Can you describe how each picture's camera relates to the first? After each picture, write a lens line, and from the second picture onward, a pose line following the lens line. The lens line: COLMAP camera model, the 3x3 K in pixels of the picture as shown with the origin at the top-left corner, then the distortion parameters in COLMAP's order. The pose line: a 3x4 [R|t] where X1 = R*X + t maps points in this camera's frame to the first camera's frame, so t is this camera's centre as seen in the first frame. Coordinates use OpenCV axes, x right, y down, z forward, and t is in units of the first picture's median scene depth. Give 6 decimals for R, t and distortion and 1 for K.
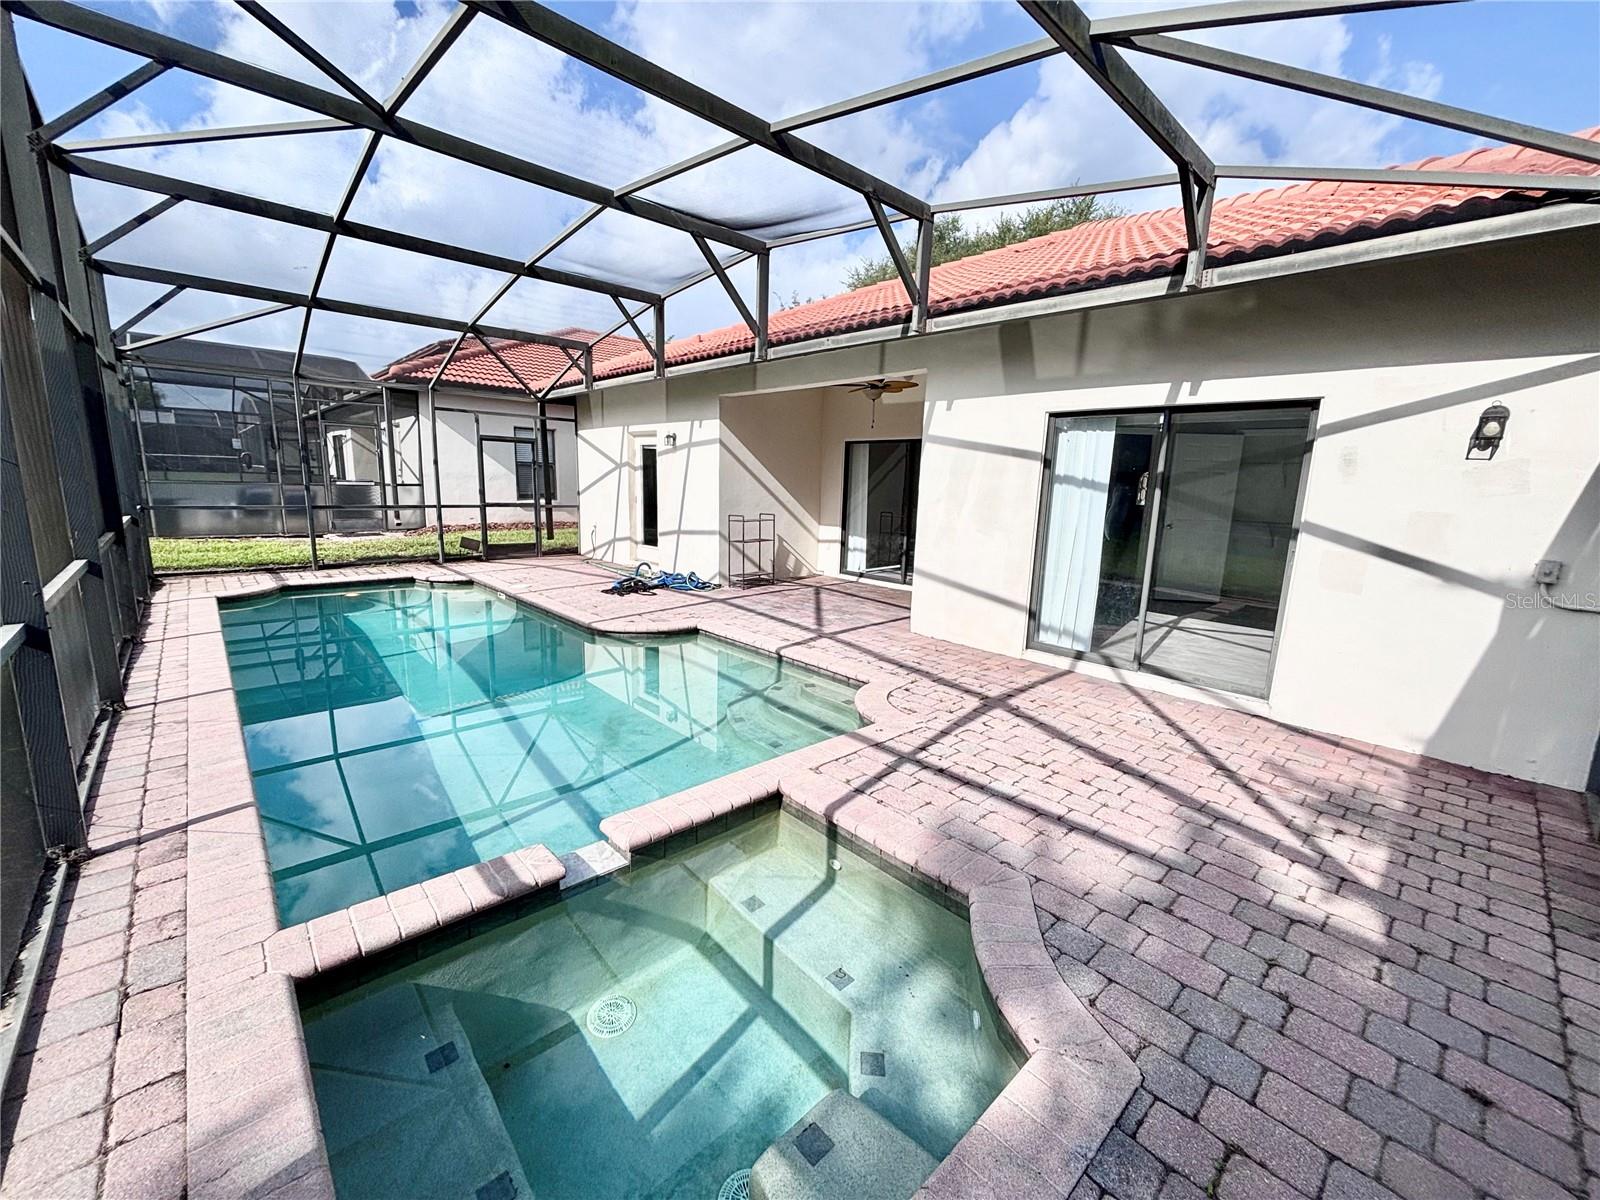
lens RADIAL K [[644.5, 0, 800.0], [0, 644.5, 600.0], [0, 0, 1]] dist [-0.028662, -0.000230]
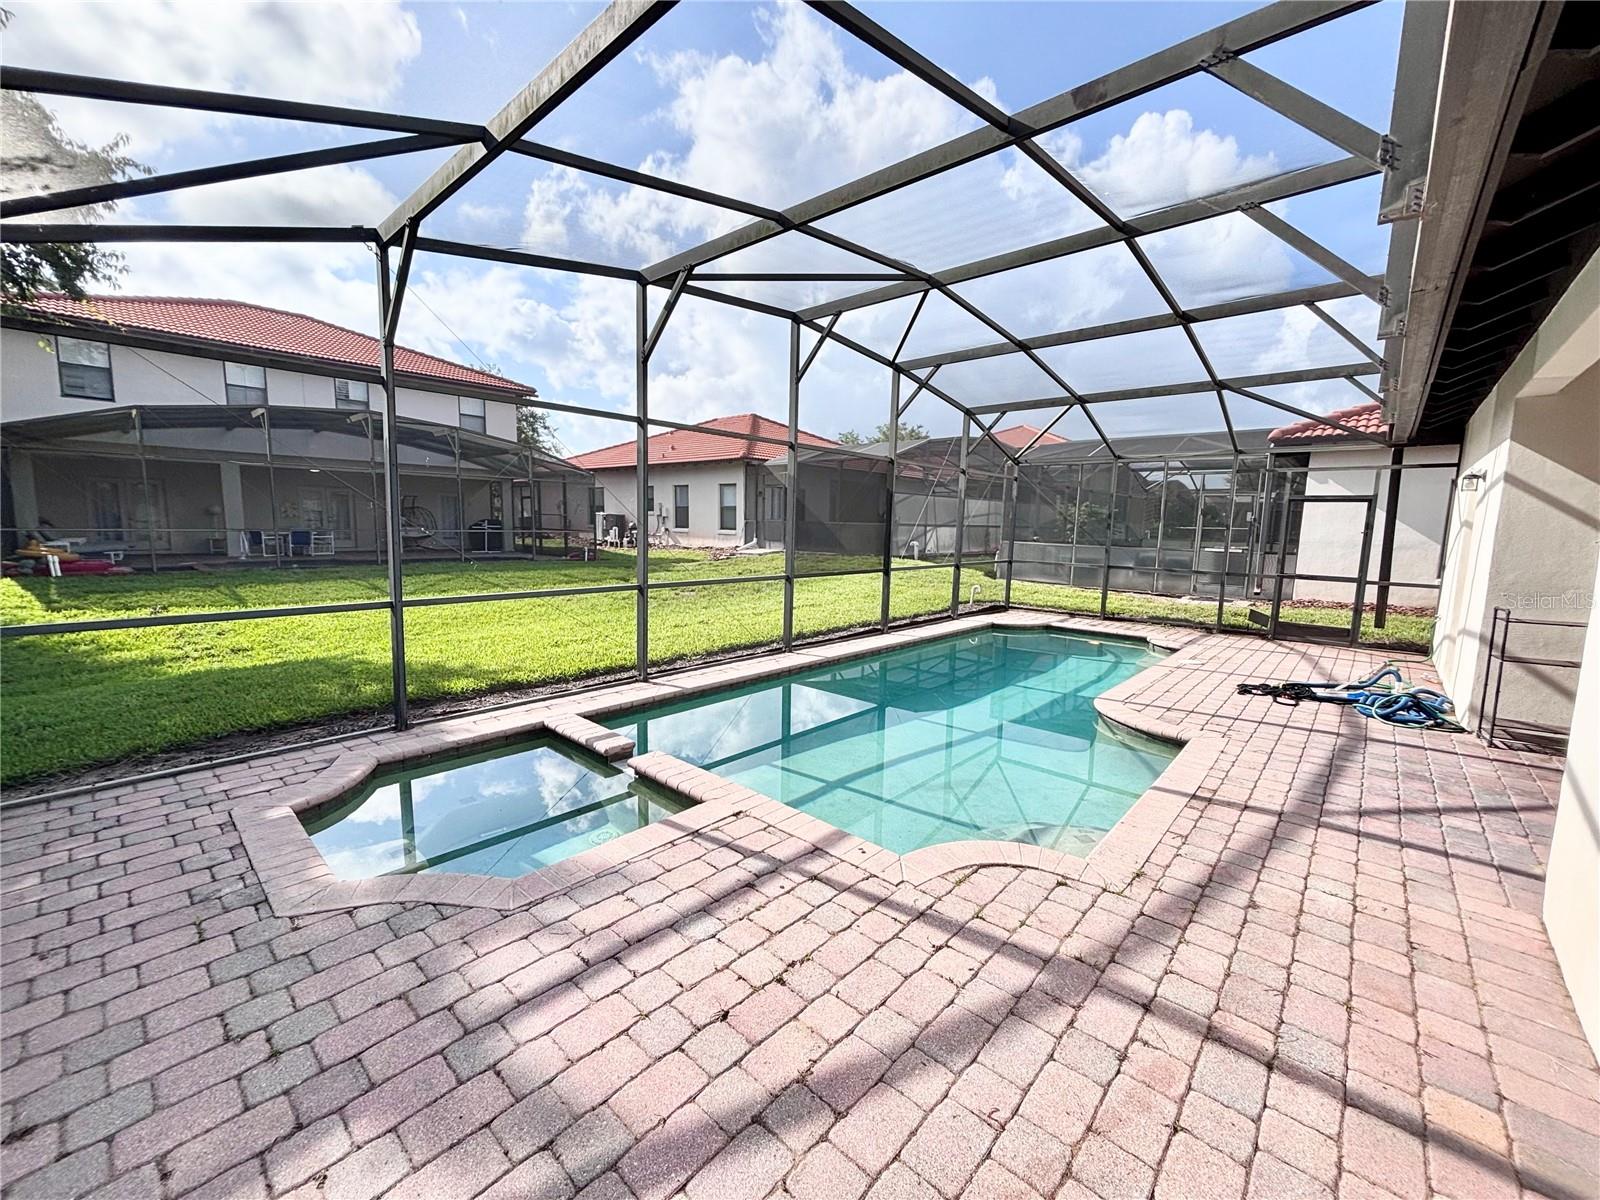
lens RADIAL K [[644.6, 0, 797.7], [0, 644.6, 600.1], [0, 0, 1]] dist [-0.001770, -0.000178]
pose [[0.088304, 0.092407, -0.991798, 0.869161], [-0.200195, 0.977017, 0.073206, -0.136574], [0.975769, 0.192089, 0.104774, 0.788162]]
